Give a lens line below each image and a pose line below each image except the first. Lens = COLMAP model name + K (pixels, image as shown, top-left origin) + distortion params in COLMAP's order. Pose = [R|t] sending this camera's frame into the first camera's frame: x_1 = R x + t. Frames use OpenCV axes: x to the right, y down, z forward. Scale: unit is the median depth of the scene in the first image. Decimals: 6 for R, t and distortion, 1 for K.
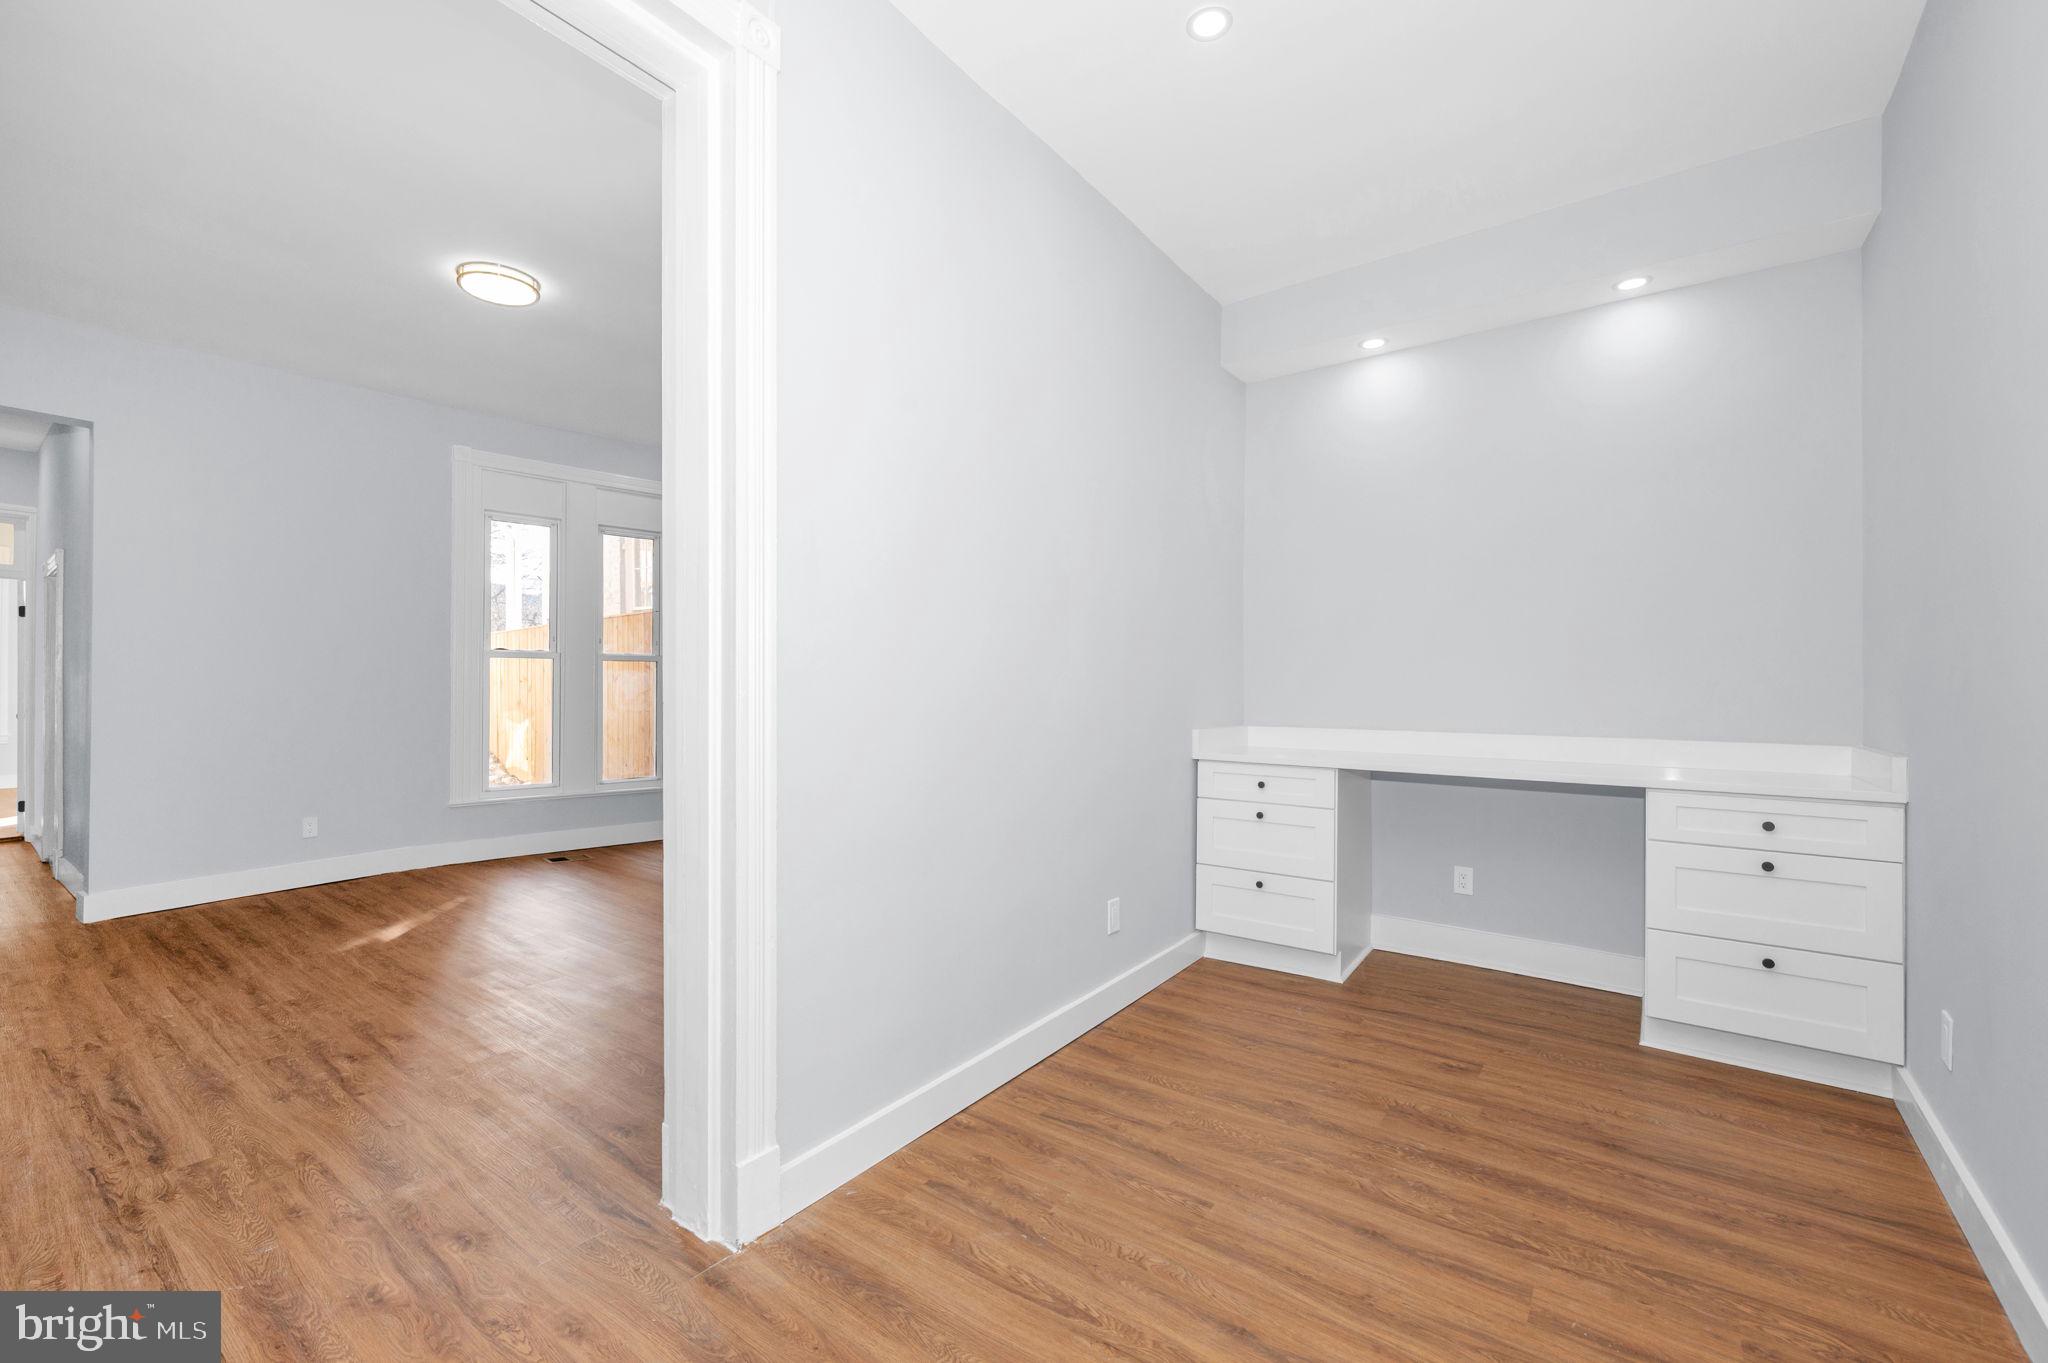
lens RADIAL K [[828.5, 0, 1009.5], [0, 828.5, 680.5], [0, 0, 1]] dist [0.000614, 0.000437]
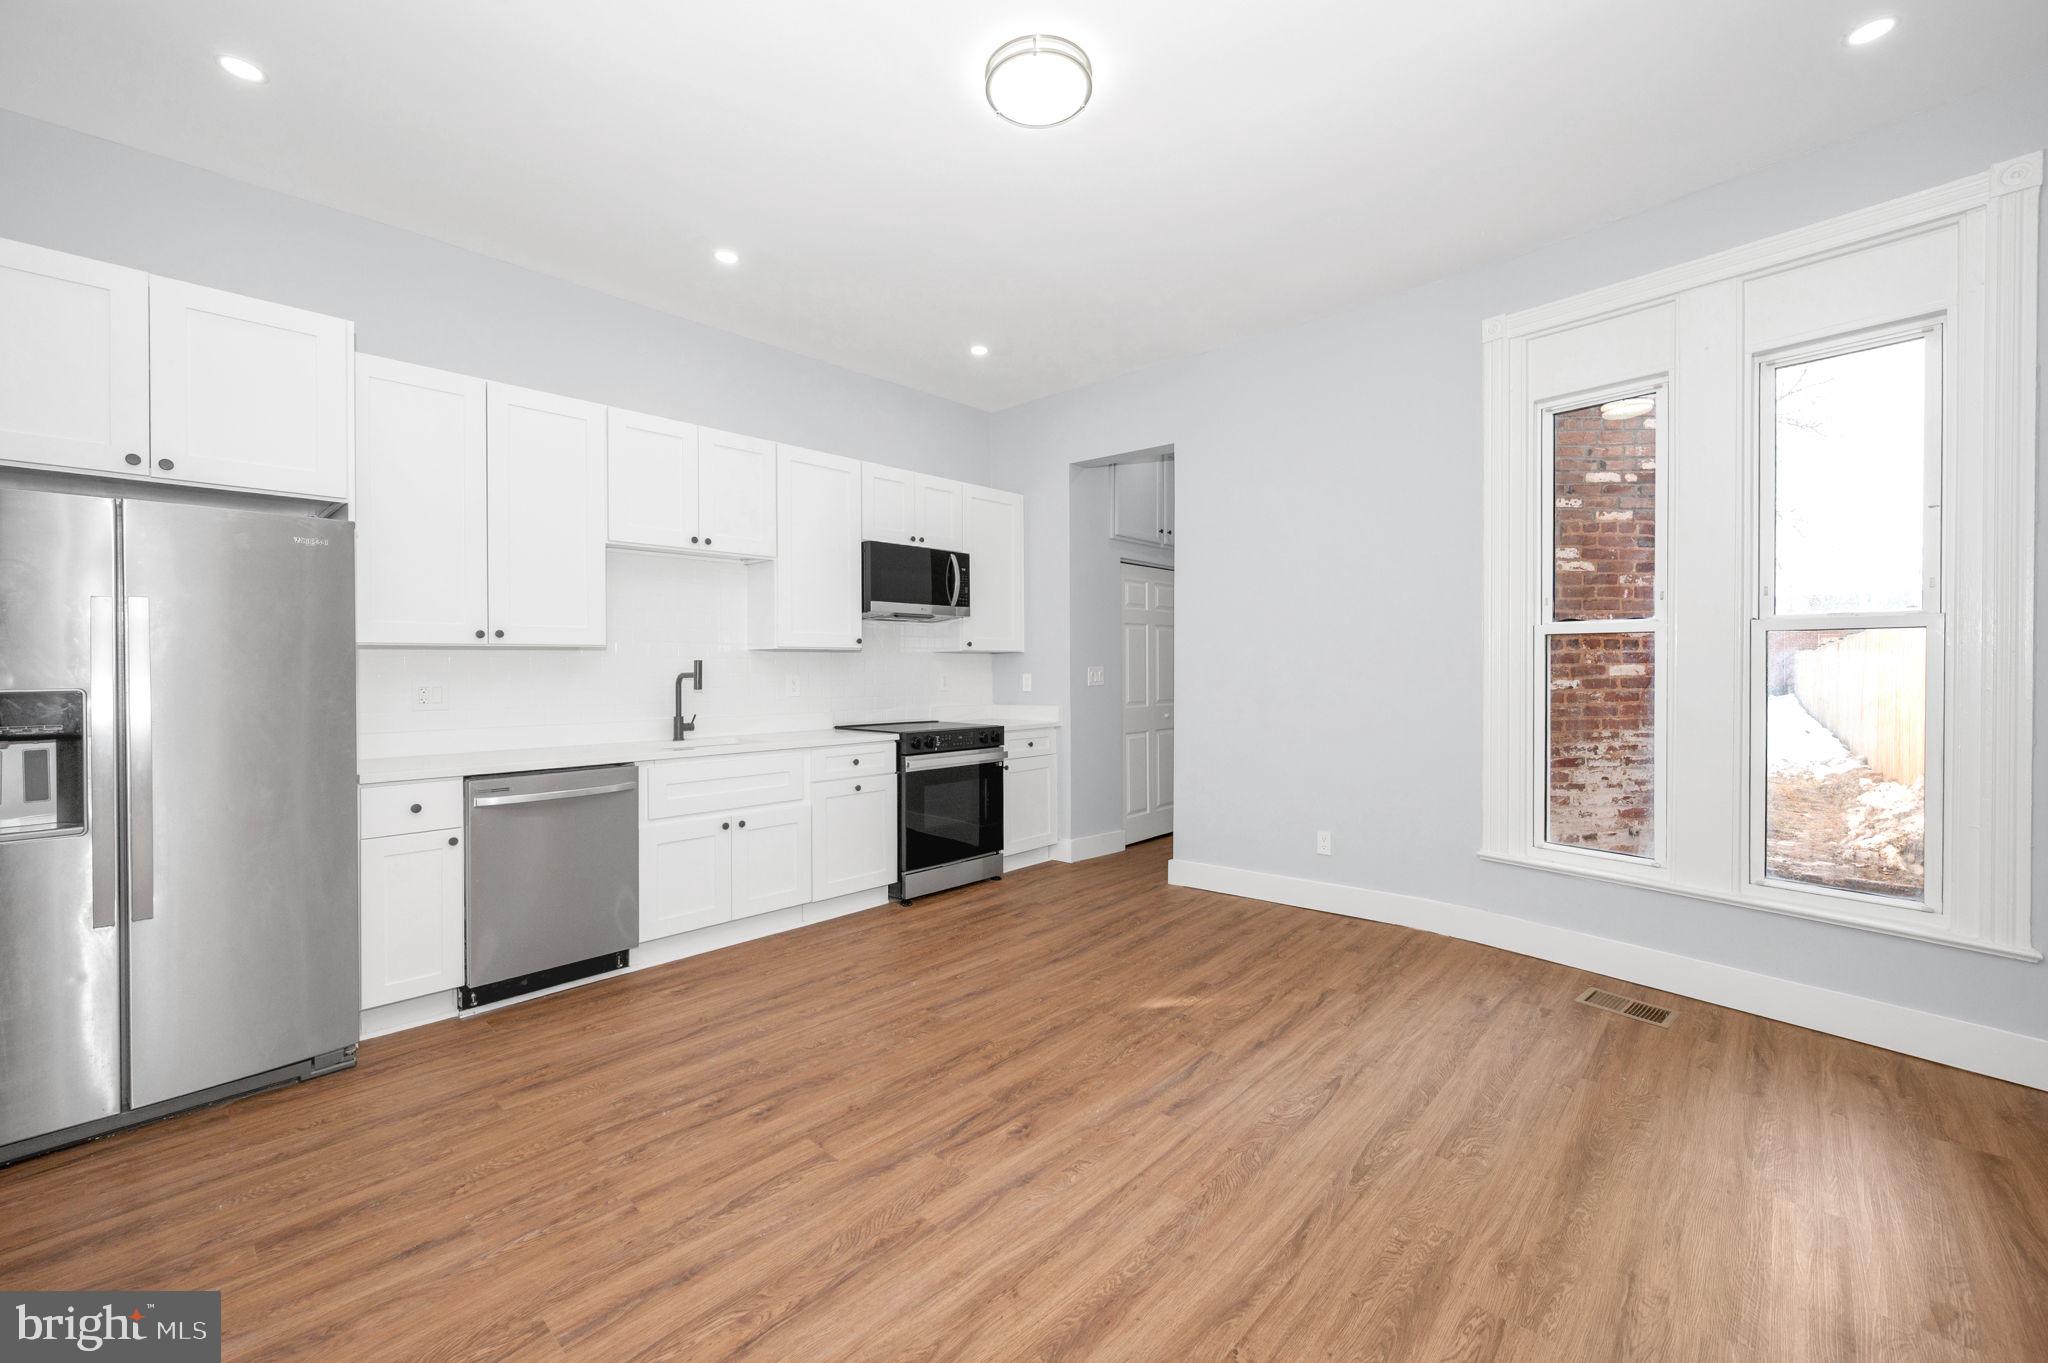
lens RADIAL K [[828.5, 0, 1029.0], [0, 828.5, 675.3], [0, 0, 1]] dist [0.000614, 0.000437]
pose [[-0.087788, 0.012359, -0.996062, 0.051963], [0.005457, 0.999914, 0.011926, -0.013095], [0.996124, -0.004388, -0.087848, 1.120127]]
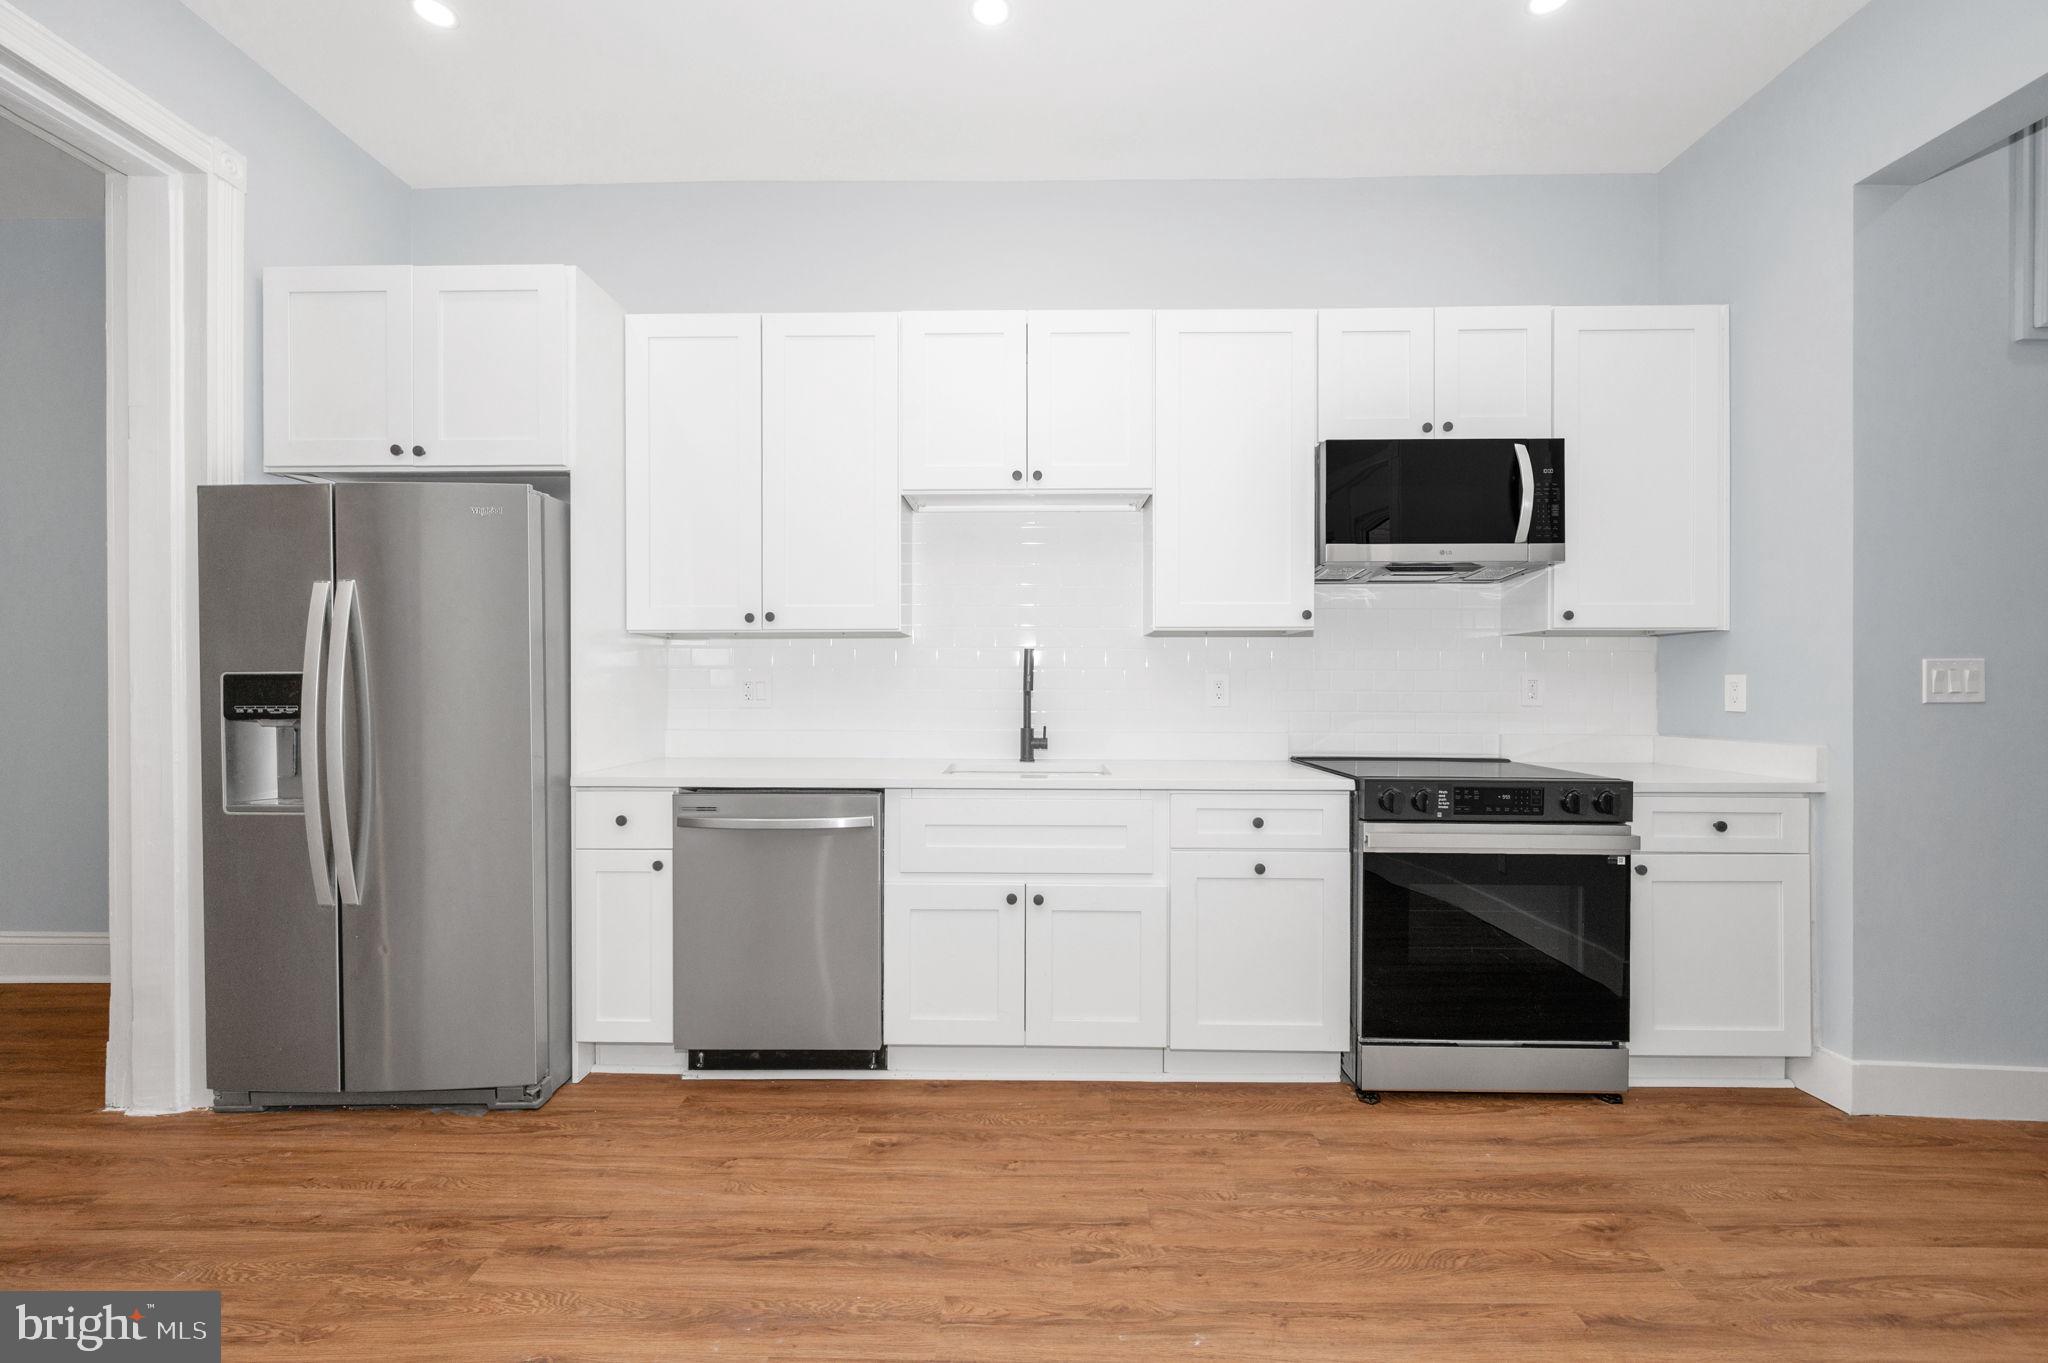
lens RADIAL K [[828.5, 0, 1021.0], [0, 828.5, 678.1], [0, 0, 1]] dist [0.000614, 0.000437]
pose [[-0.804242, -0.000655, -0.594302, -0.567260], [0.001546, 0.999994, -0.003194, 0.008370], [0.594300, -0.003488, -0.804236, 1.199853]]
